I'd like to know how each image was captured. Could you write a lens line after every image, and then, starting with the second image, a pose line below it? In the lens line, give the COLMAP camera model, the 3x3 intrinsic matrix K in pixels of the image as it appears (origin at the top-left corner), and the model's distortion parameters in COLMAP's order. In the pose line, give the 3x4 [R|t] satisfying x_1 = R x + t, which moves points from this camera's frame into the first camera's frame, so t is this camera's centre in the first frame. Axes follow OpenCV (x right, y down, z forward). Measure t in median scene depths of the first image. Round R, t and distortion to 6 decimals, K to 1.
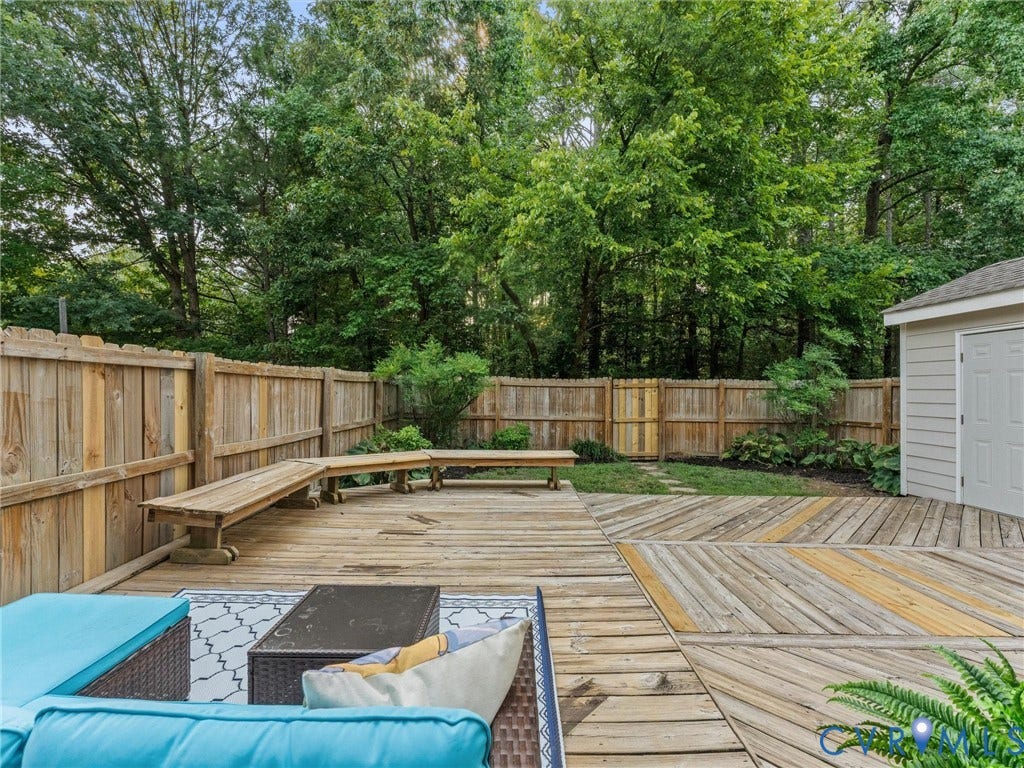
lens RADIAL K [[479.0, 0, 507.0], [0, 479.0, 390.4], [0, 0, 1]] dist [0.001040, -0.000878]
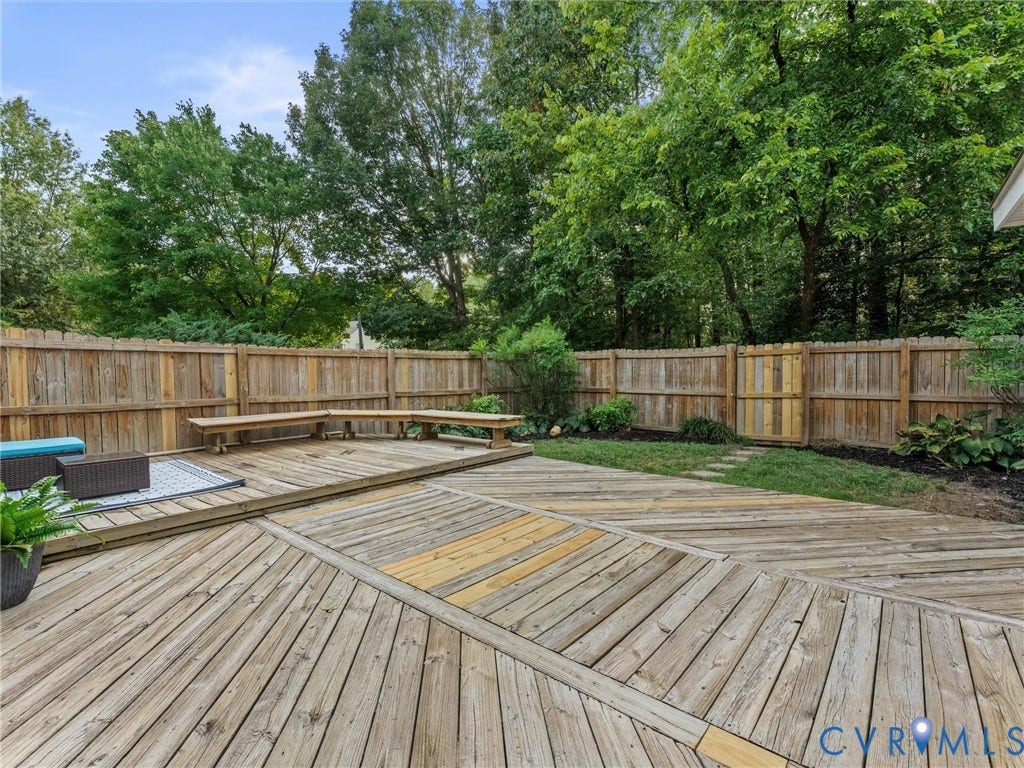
lens RADIAL K [[479.0, 0, 501.3], [0, 479.0, 388.6], [0, 0, 1]] dist [0.001040, -0.000878]
pose [[0.754195, 0.006252, -0.656621, 0.527415], [0.016891, 0.999439, 0.028918, 0.022210], [0.656434, -0.032901, 0.753666, 0.110059]]
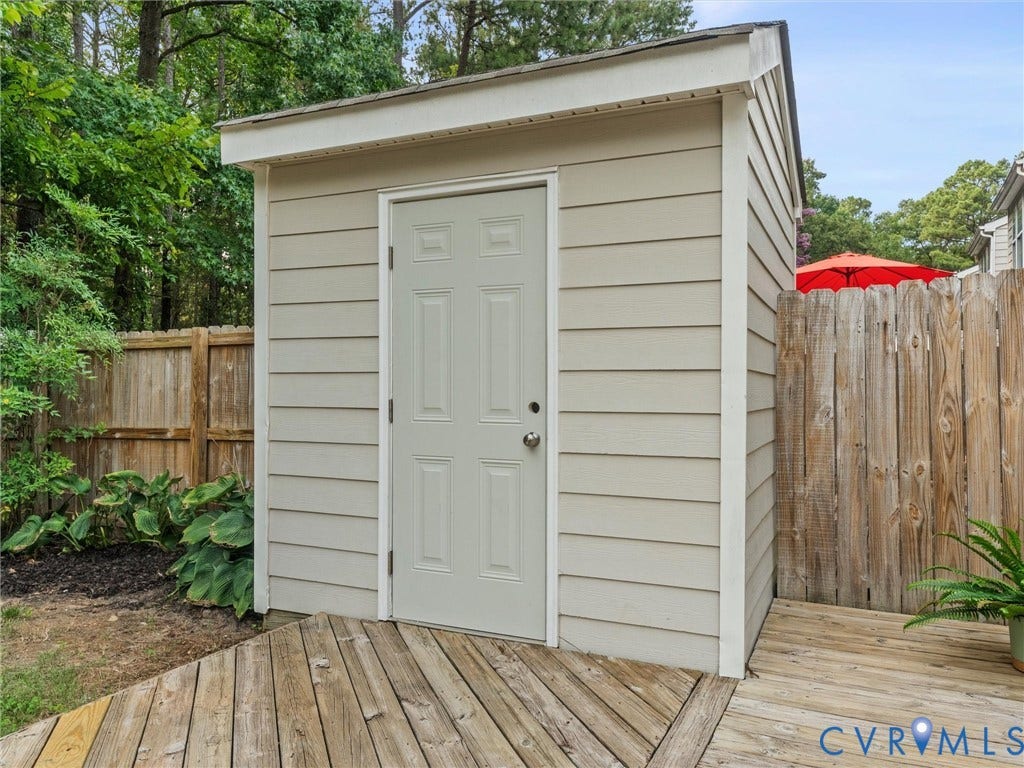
lens RADIAL K [[755.2, 0, 503.0], [0, 755.2, 383.3], [0, 0, 1]] dist [0.001713, -0.006479]
pose [[0.444873, -0.001905, 0.895591, 0.266991], [-0.001270, 0.999995, 0.002758, 0.022637], [-0.895593, -0.002365, 0.444869, 0.401067]]
